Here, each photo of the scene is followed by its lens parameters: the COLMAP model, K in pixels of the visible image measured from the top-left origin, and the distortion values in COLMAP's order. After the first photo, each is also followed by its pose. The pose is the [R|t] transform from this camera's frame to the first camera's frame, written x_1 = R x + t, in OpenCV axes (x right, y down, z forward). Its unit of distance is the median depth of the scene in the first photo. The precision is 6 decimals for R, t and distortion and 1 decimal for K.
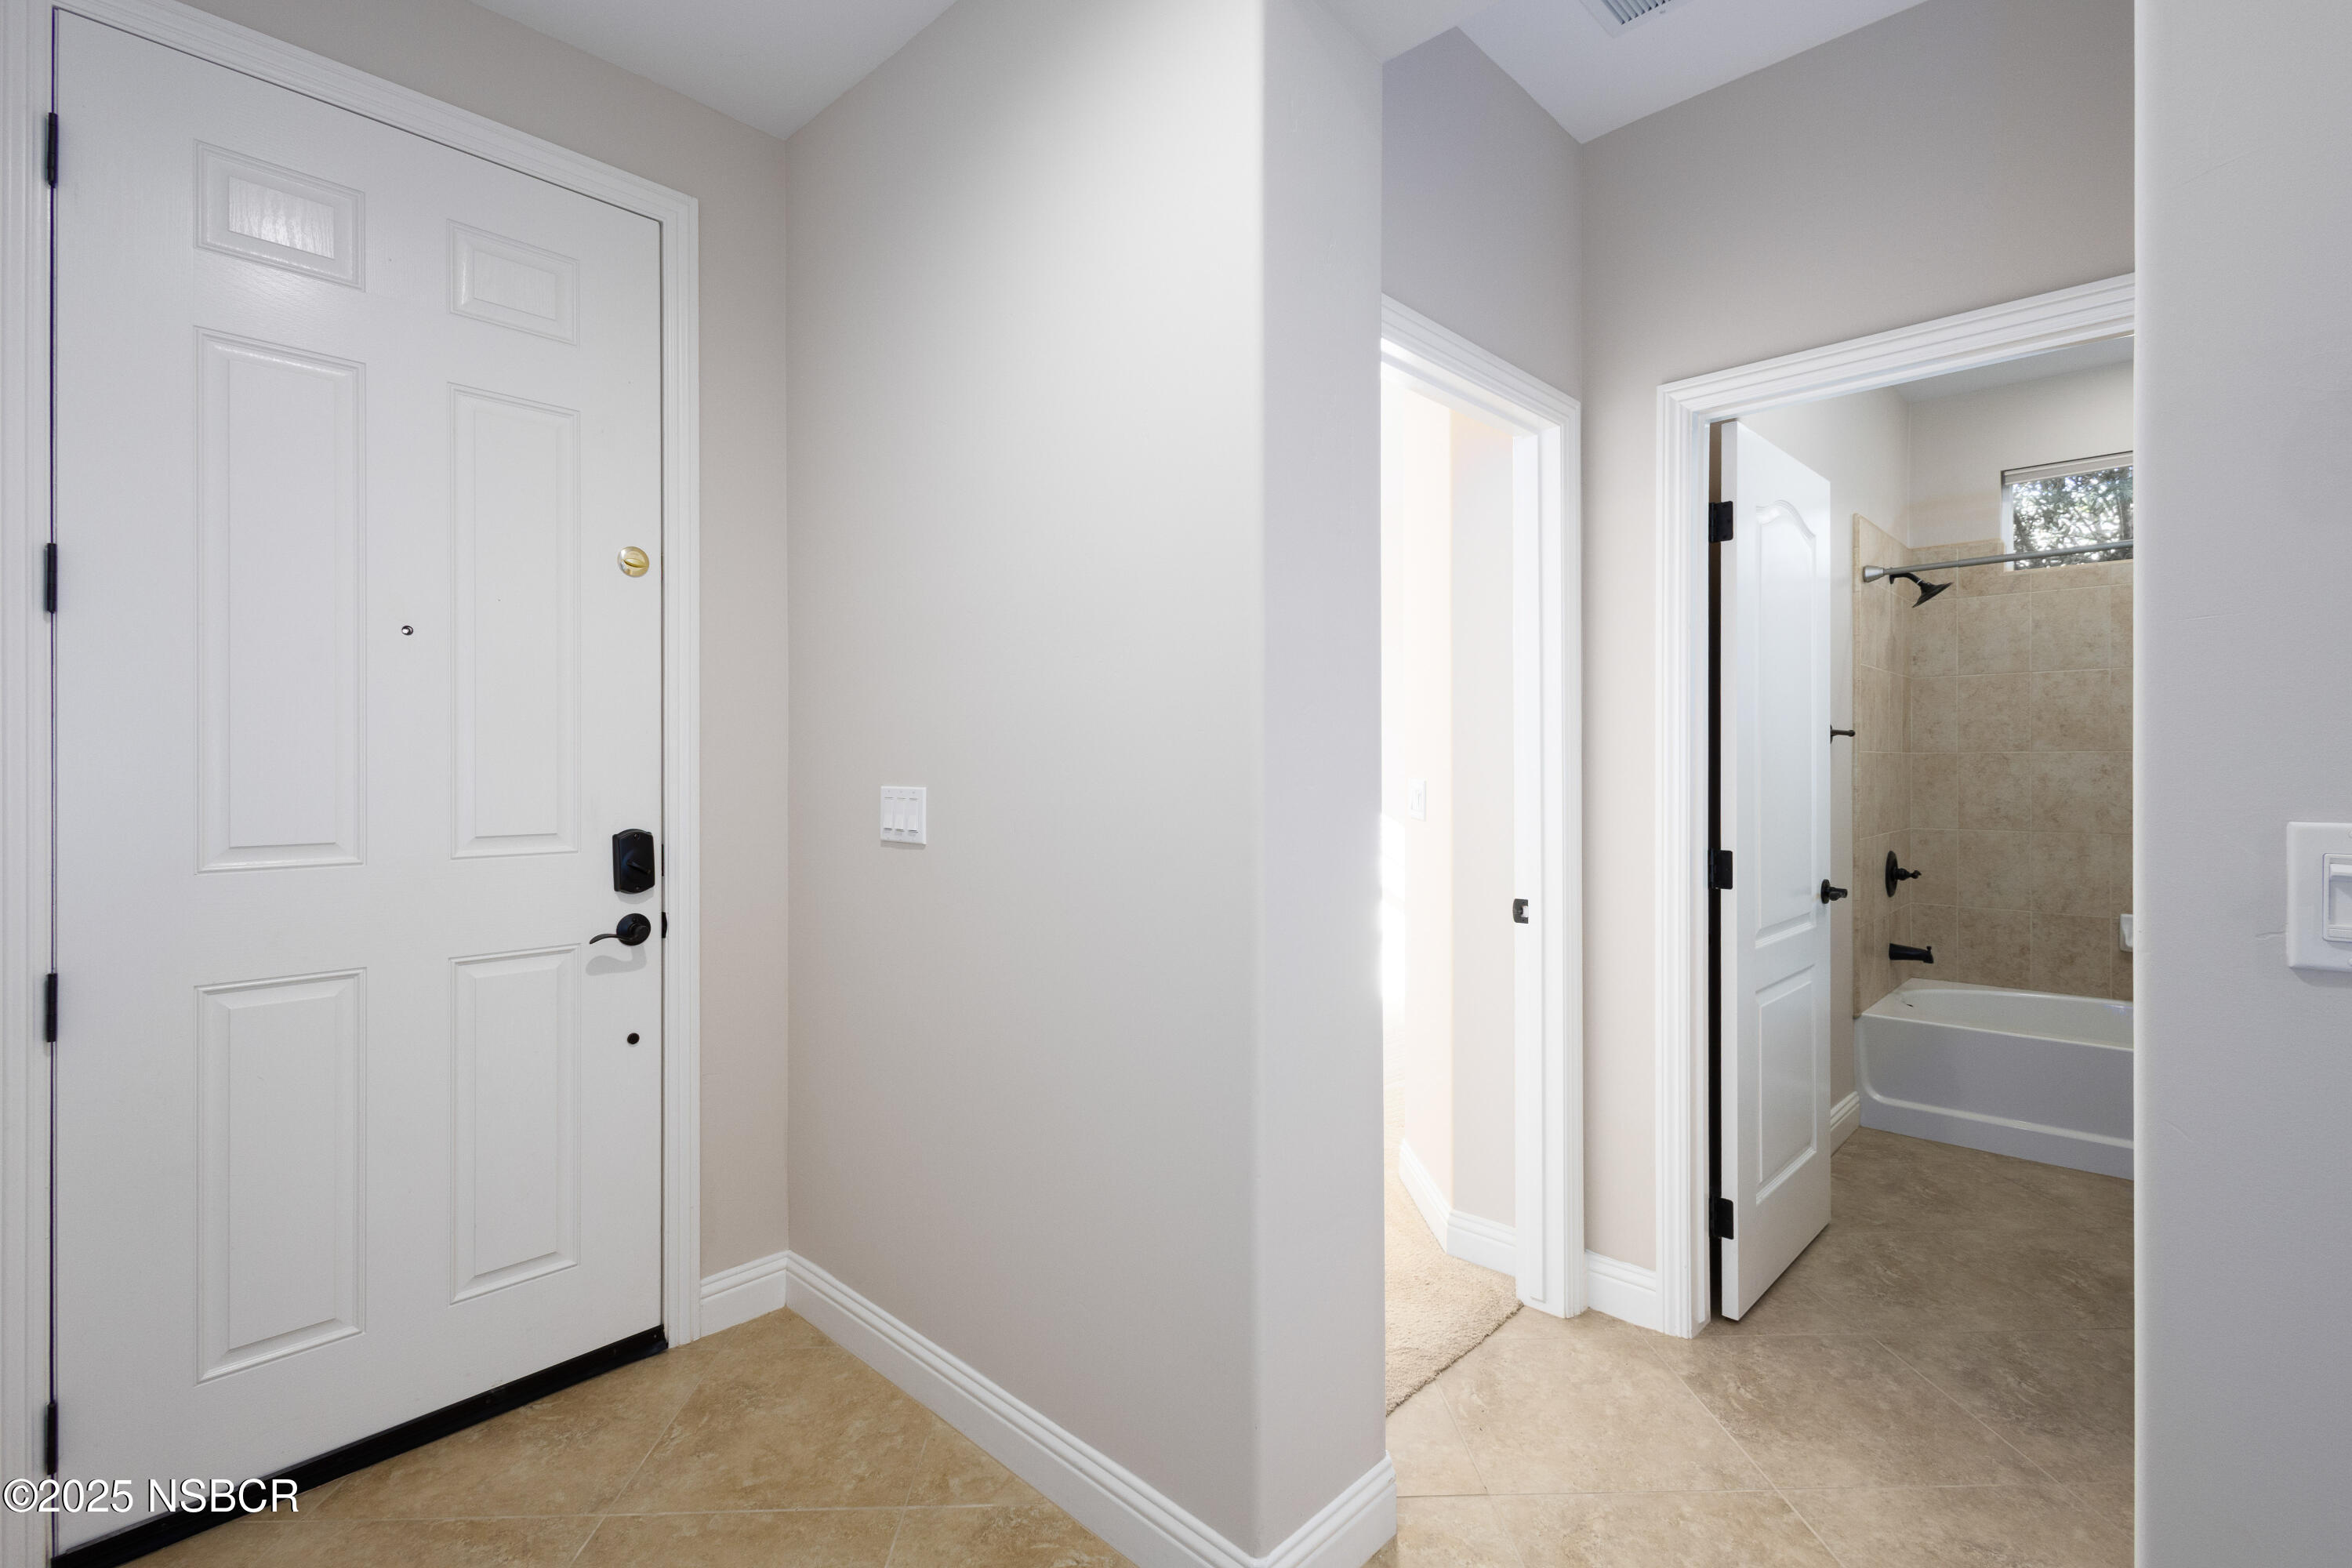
lens RADIAL K [[1089.7, 0, 1178.7], [0, 1089.7, 762.9], [0, 0, 1]] dist [0.009644, -0.000658]
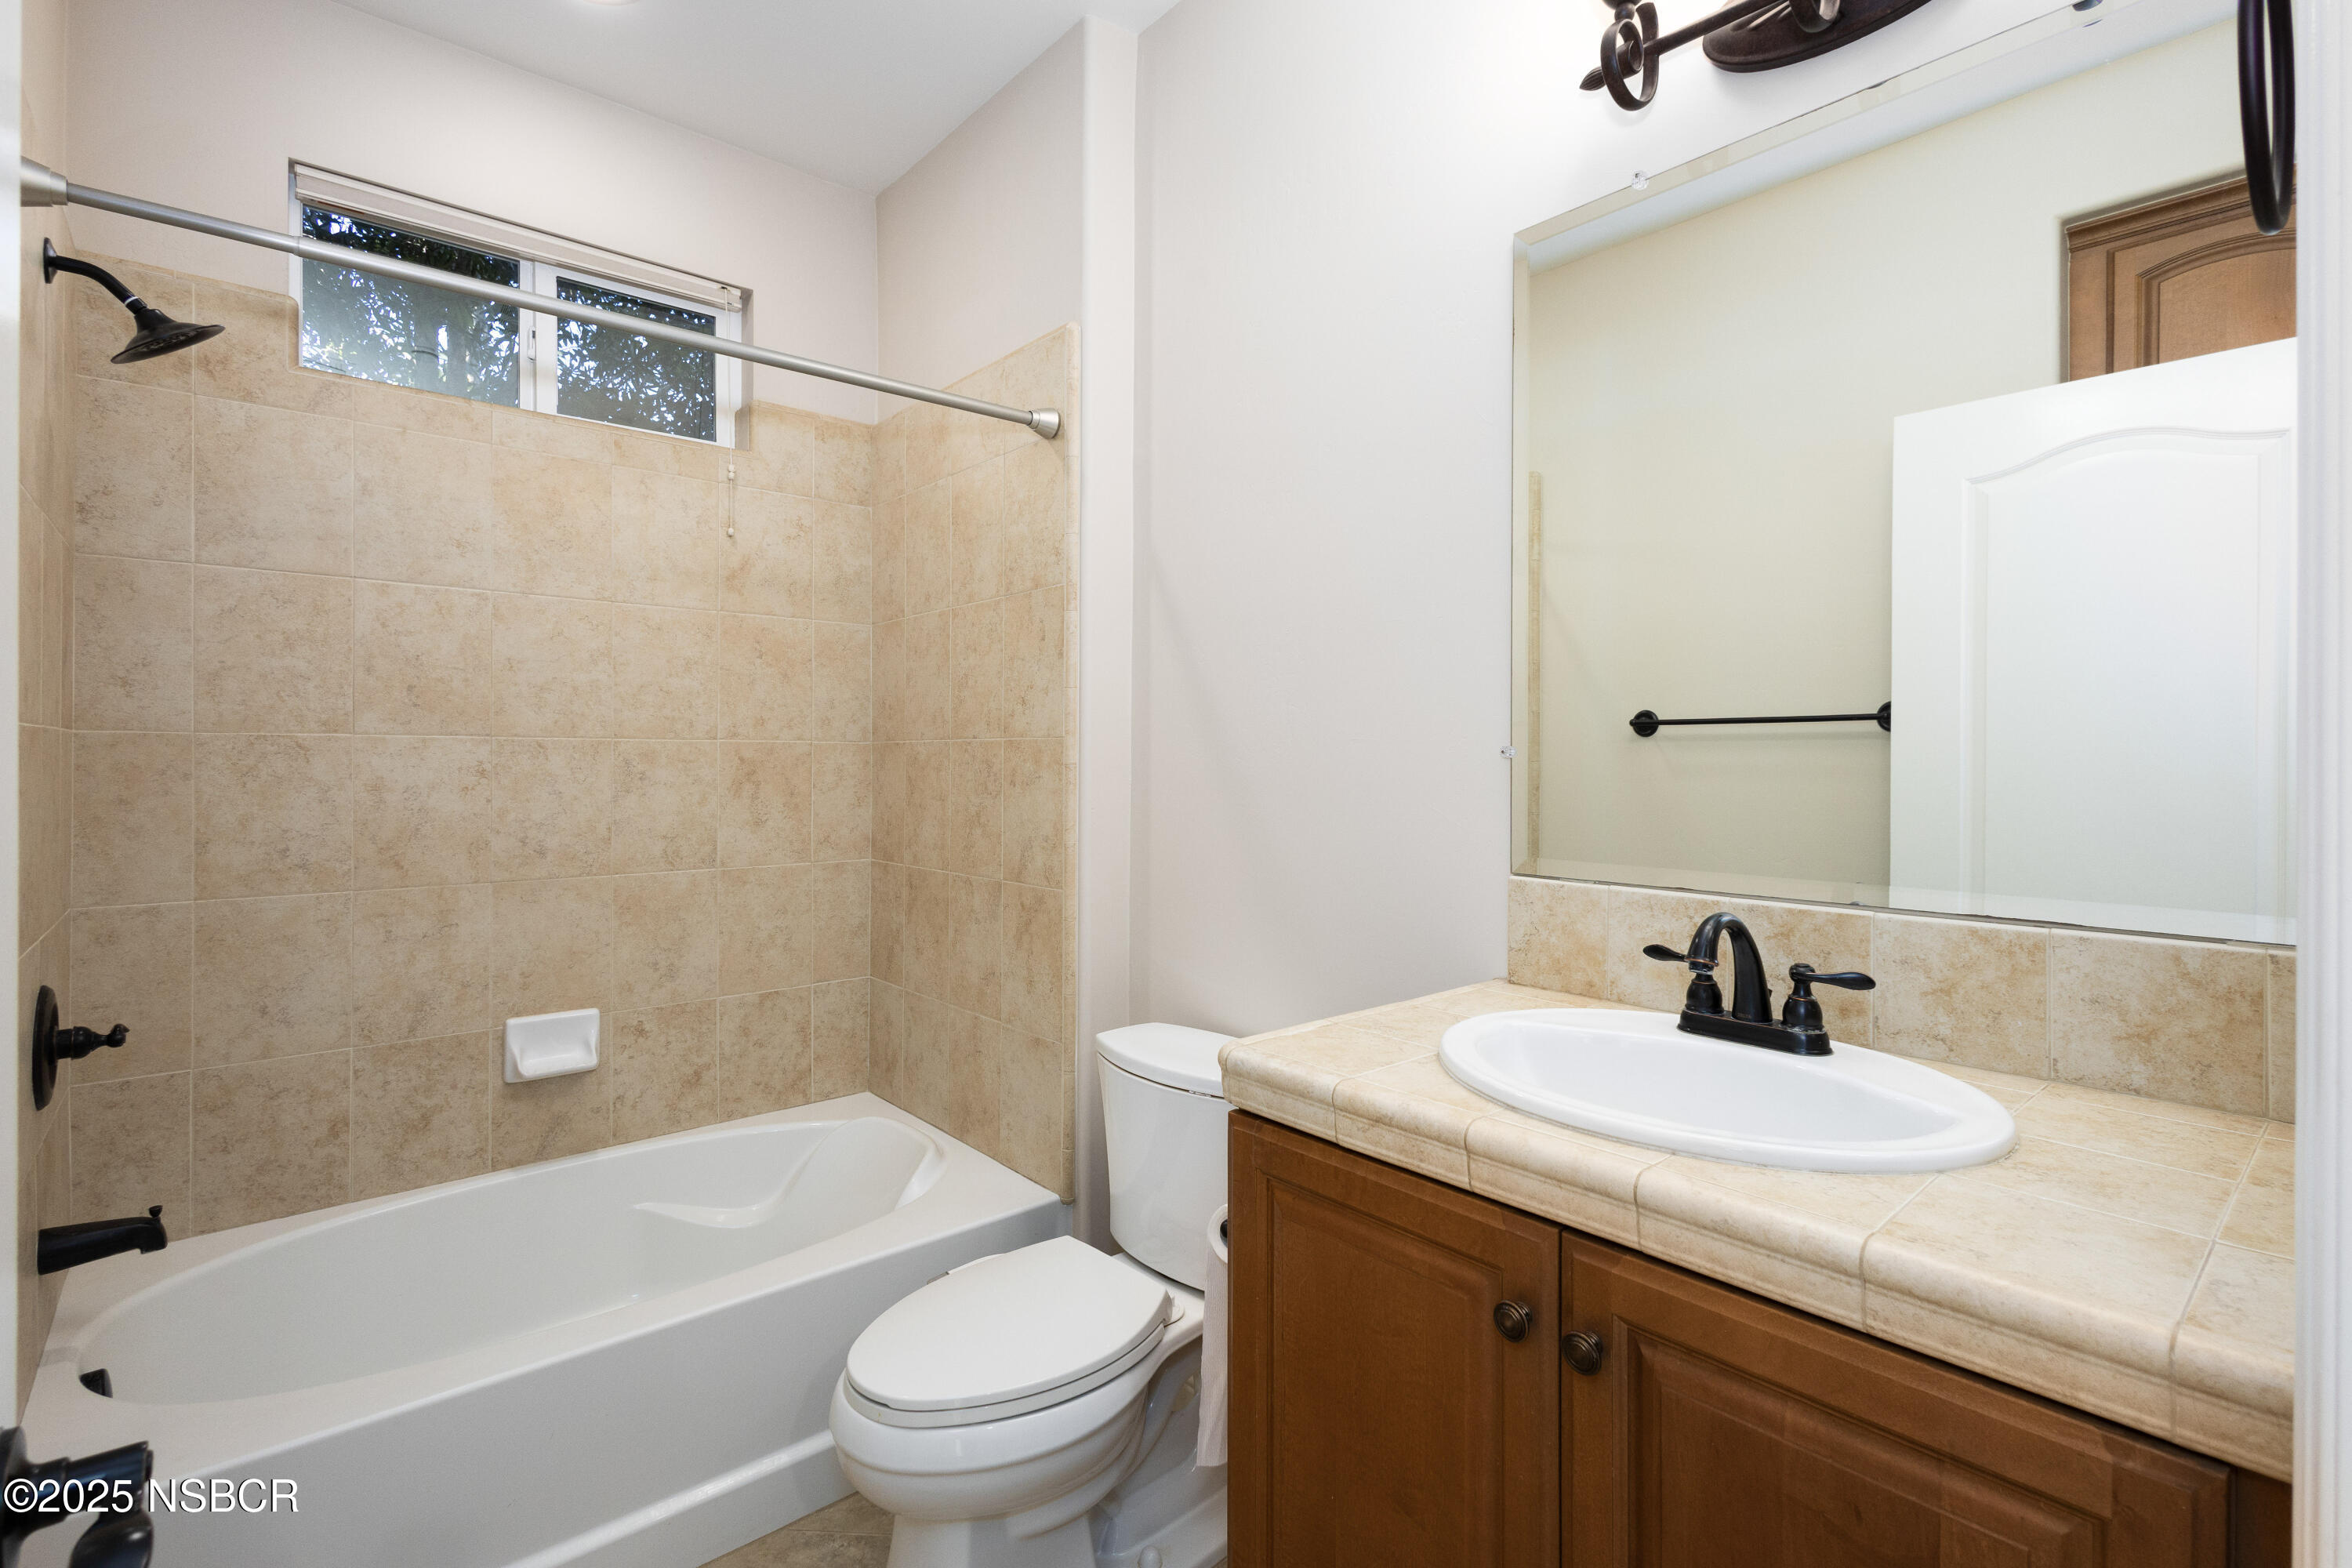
lens RADIAL K [[1089.7, 0, 1178.7], [0, 1089.7, 762.9], [0, 0, 1]] dist [0.009644, -0.000658]
pose [[0.097244, -0.004087, 0.995252, 0.308794], [-0.010367, 0.999933, 0.005119, -0.003663], [-0.995207, -0.010816, 0.097196, 0.569867]]
